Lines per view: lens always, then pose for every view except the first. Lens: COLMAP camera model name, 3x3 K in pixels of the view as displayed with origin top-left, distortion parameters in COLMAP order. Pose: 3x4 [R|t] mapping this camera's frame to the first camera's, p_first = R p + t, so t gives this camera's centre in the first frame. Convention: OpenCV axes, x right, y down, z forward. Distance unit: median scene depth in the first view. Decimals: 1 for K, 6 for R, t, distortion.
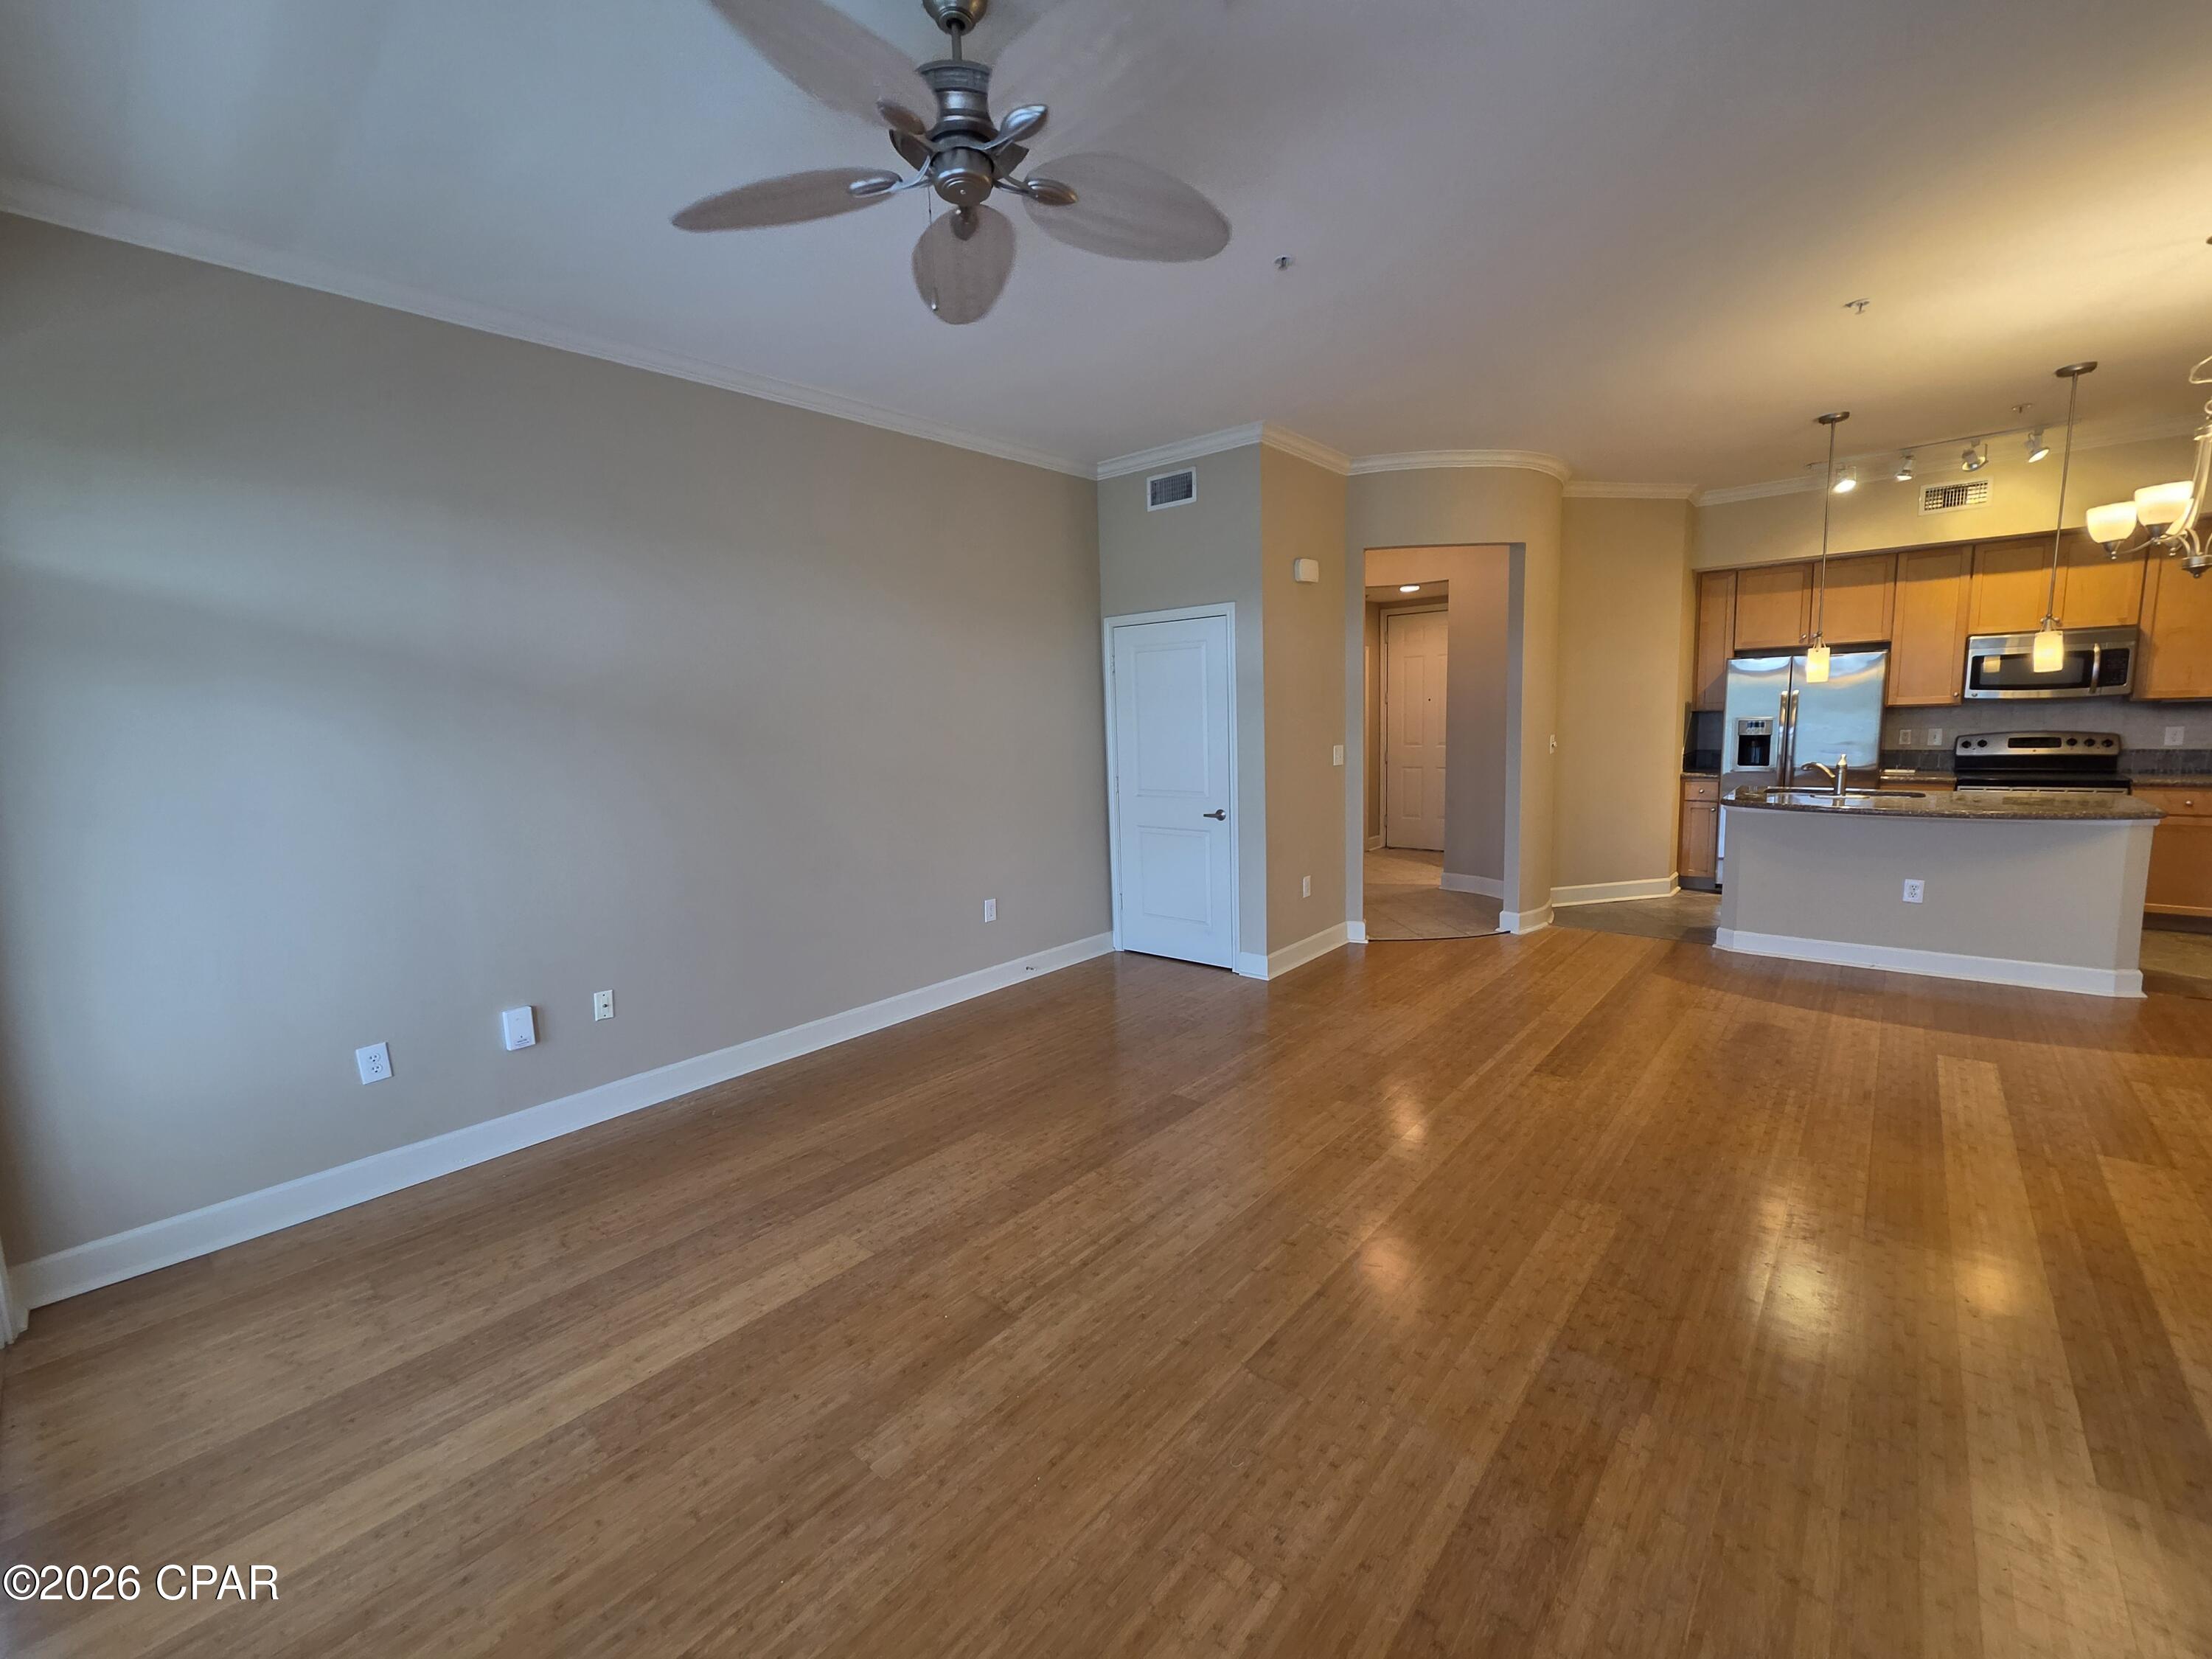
lens RADIAL K [[917.1, 0, 1106.0], [0, 917.1, 829.5], [0, 0, 1]] dist [-0.001067, 0.005866]
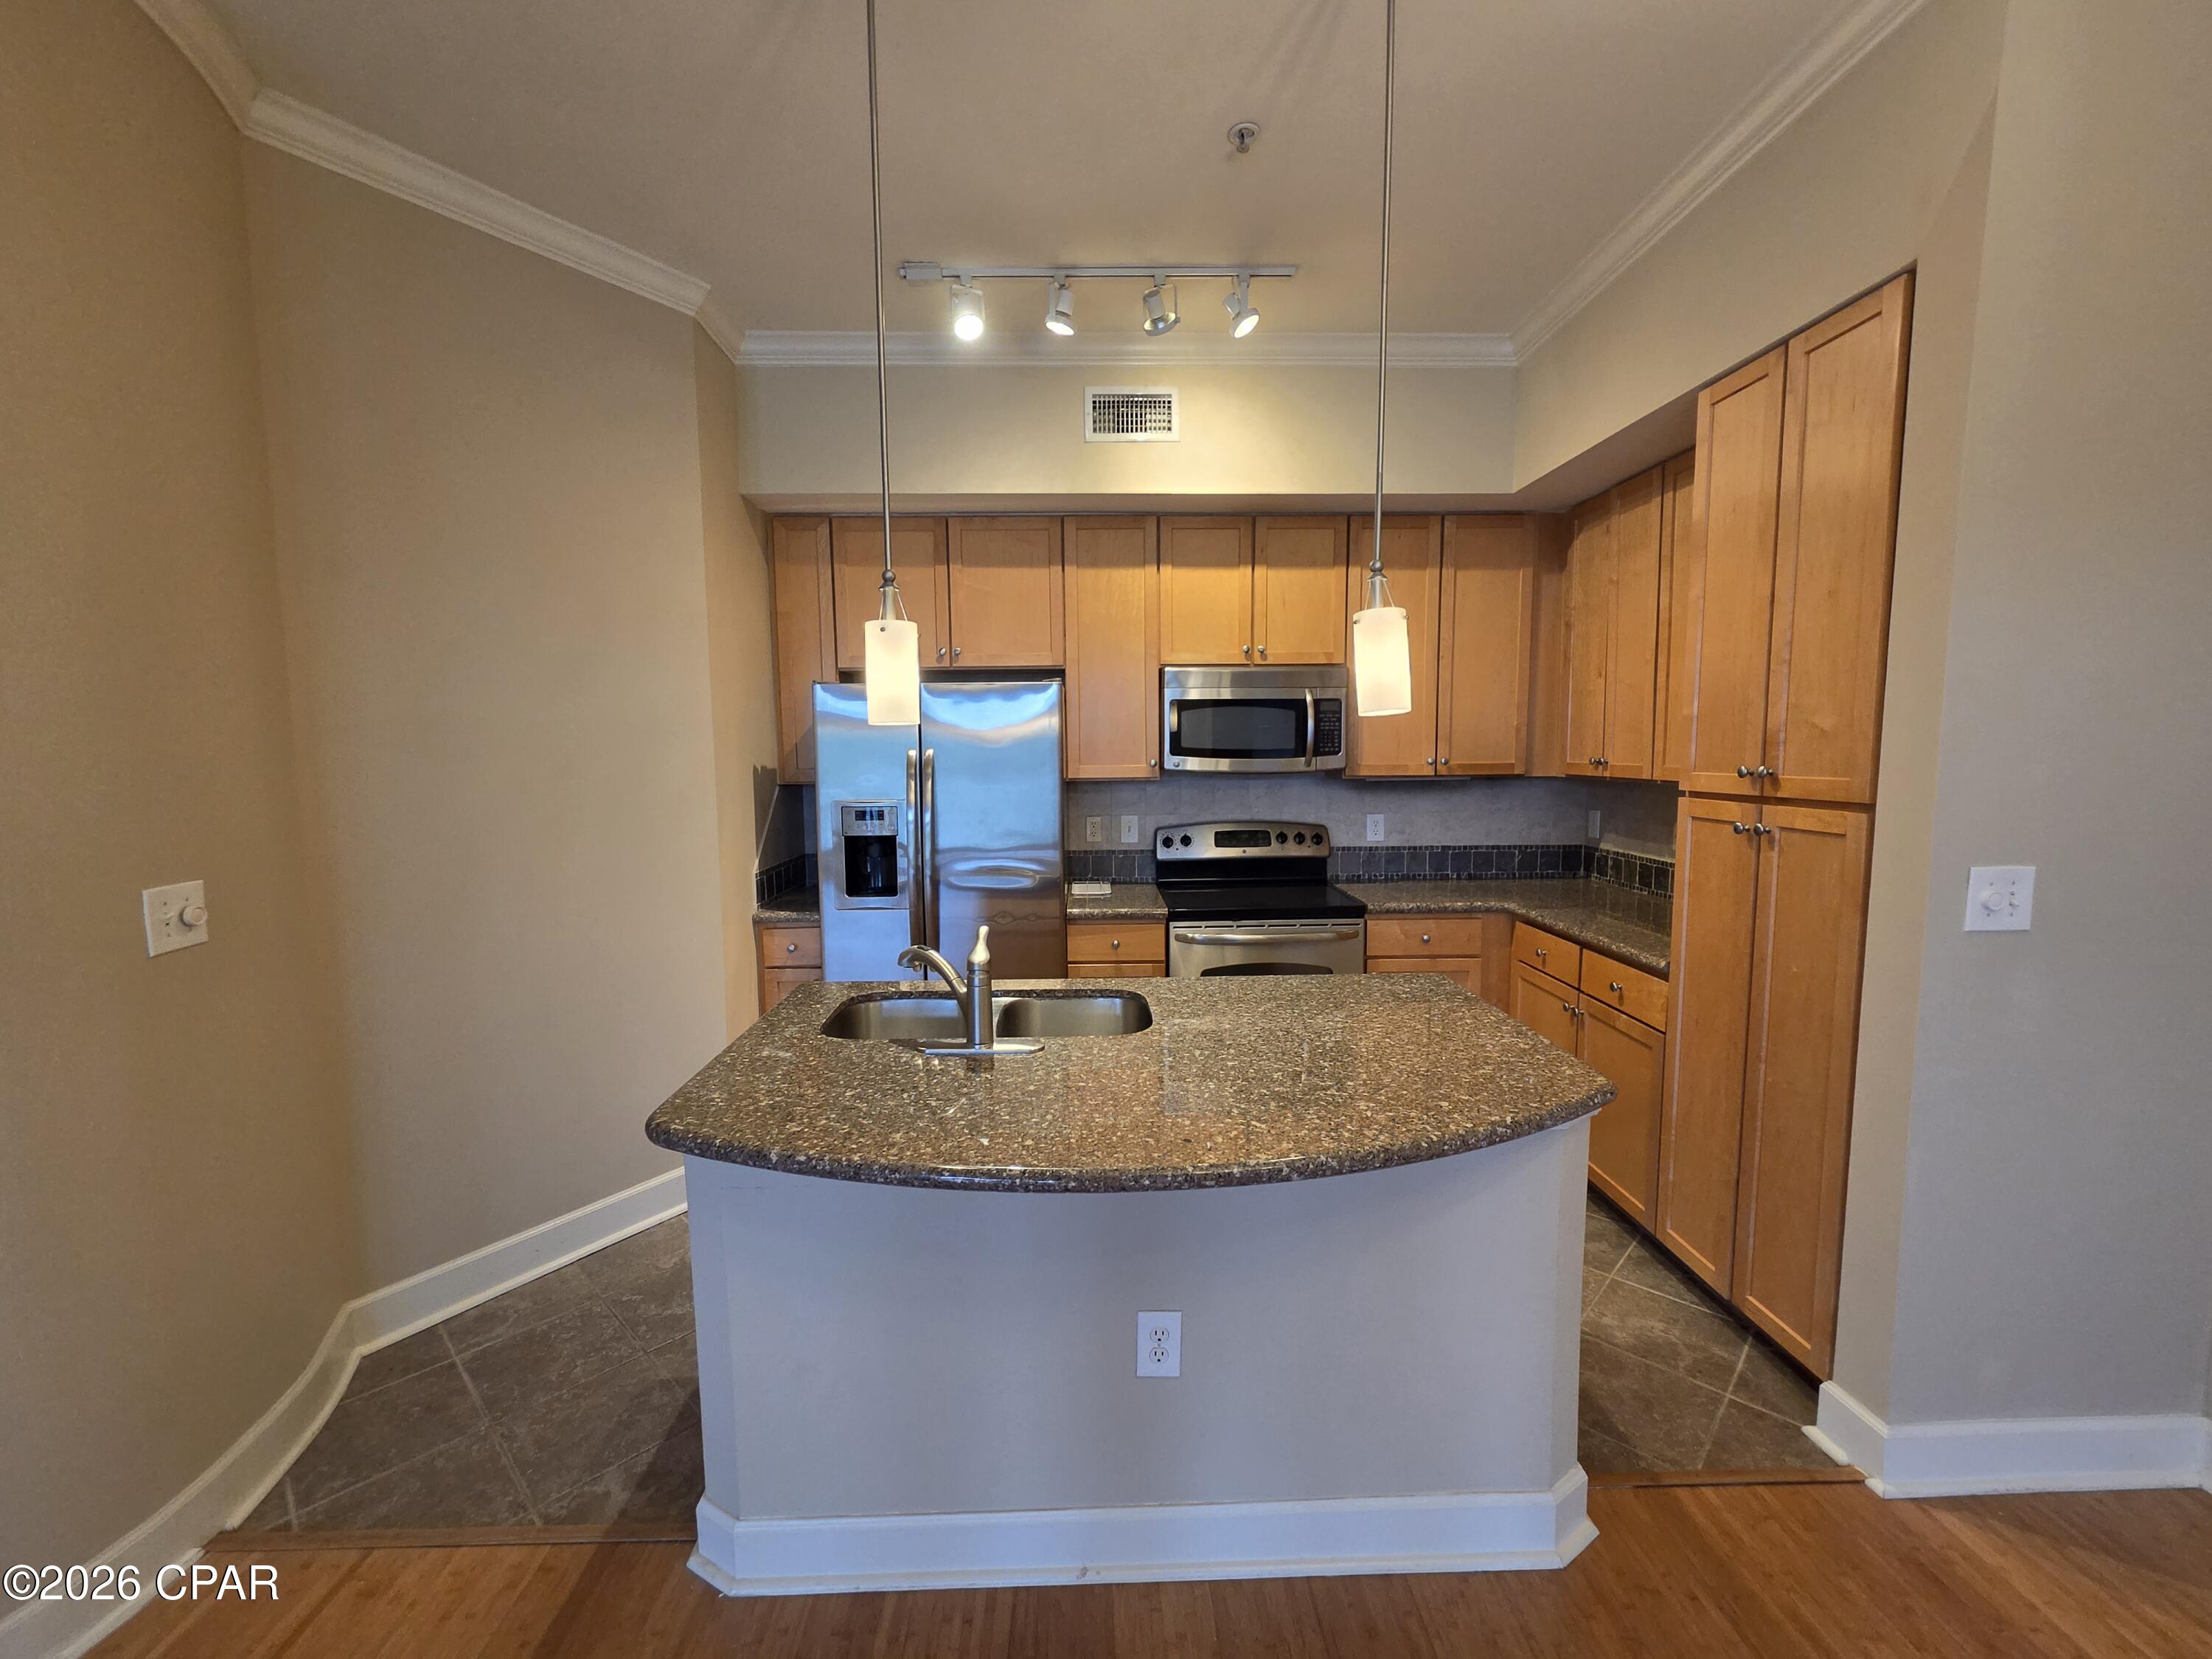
lens RADIAL K [[913.3, 0, 1106.0], [0, 913.3, 829.5], [0, 0, 1]] dist [-0.001847, -0.001062]
pose [[0.739658, -0.033664, 0.672141, 0.505759], [0.069769, 0.997202, -0.026833, -0.090739], [-0.669357, 0.066742, 0.739937, 0.590528]]
